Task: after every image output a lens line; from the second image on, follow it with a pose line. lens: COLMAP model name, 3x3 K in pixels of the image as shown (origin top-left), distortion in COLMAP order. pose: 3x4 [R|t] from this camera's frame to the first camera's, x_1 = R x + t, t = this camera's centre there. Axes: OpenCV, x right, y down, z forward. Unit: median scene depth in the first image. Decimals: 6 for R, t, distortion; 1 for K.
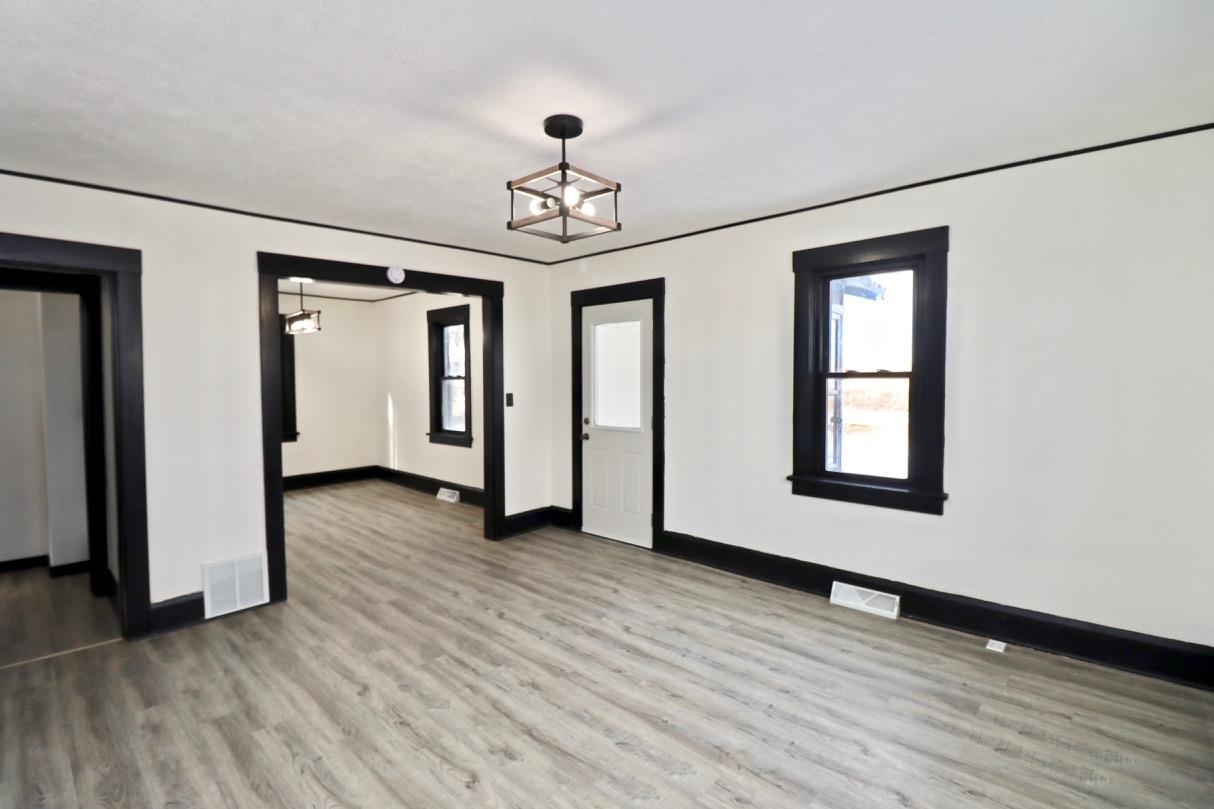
lens RADIAL K [[572.0, 0, 607.2], [0, 572.0, 397.2], [0, 0, 1]] dist [-0.000153, -0.000170]
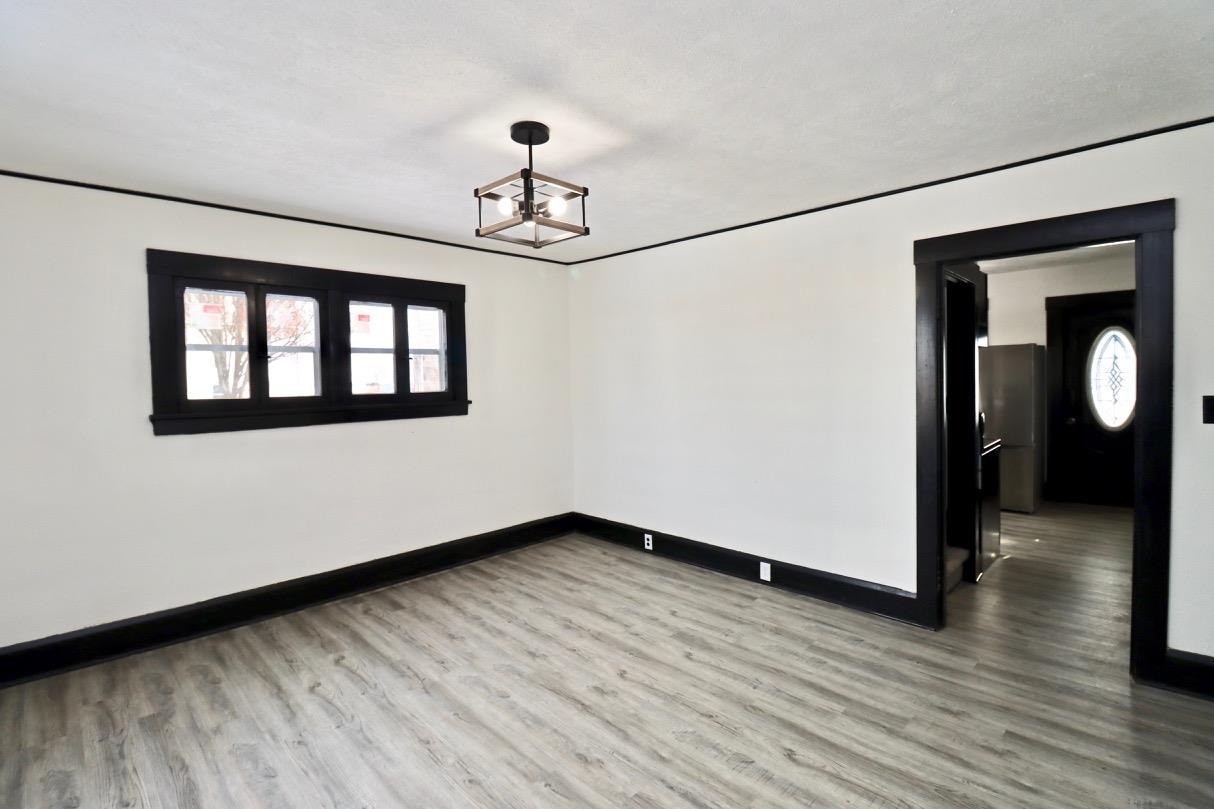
lens RADIAL K [[572.0, 0, 607.2], [0, 572.0, 397.2], [0, 0, 1]] dist [-0.000153, -0.000170]
pose [[-0.998900, 0.031602, 0.034632, -0.227306], [0.033899, 0.997119, 0.067862, -0.070887], [-0.032387, 0.068961, -0.997093, 1.970401]]
